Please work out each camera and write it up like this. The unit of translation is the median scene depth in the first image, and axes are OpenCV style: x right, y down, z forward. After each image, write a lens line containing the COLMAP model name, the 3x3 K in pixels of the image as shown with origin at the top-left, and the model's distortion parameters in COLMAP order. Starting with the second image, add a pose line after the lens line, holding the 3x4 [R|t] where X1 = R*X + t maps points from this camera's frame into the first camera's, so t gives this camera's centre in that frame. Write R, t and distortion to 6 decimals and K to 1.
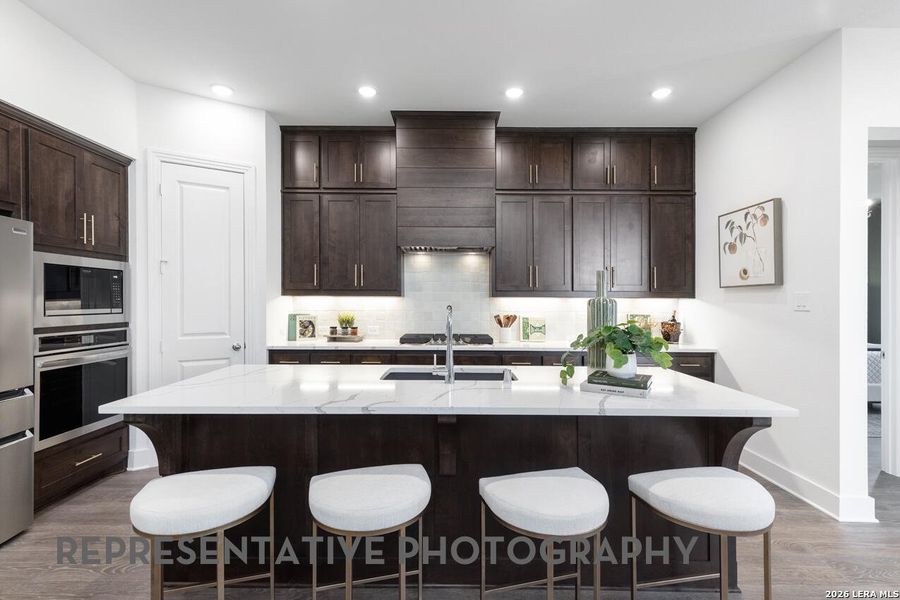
lens RADIAL K [[404.6, 0, 450.0], [0, 404.6, 300.0], [0, 0, 1]] dist [0.000721, 0.000085]
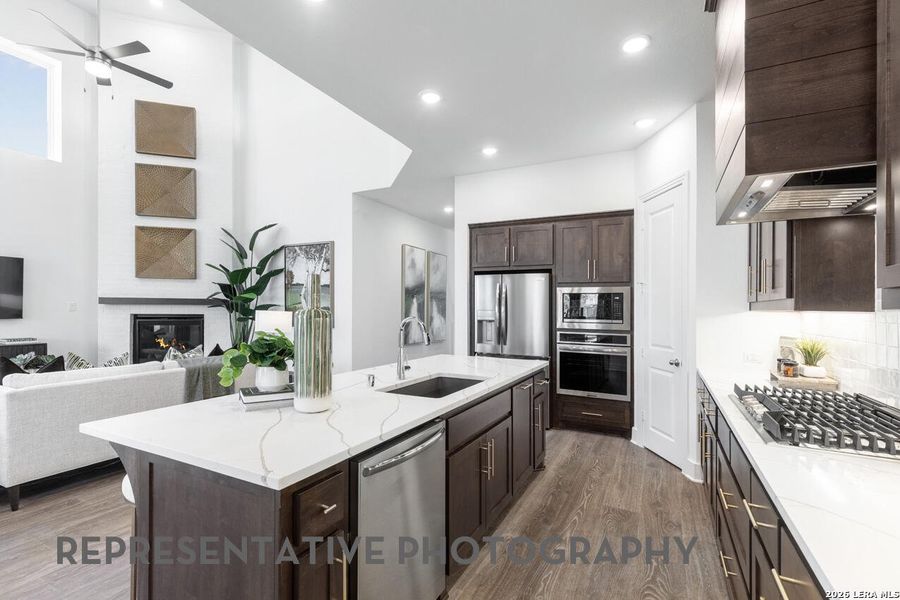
lens RADIAL K [[404.6, 0, 450.0], [0, 404.6, 300.0], [0, 0, 1]] dist [0.000721, 0.000085]
pose [[-0.469724, -0.005898, -0.882793, 0.731585], [0.004047, 0.999953, -0.008834, -0.039806], [0.882804, -0.007722, -0.469678, 1.192203]]
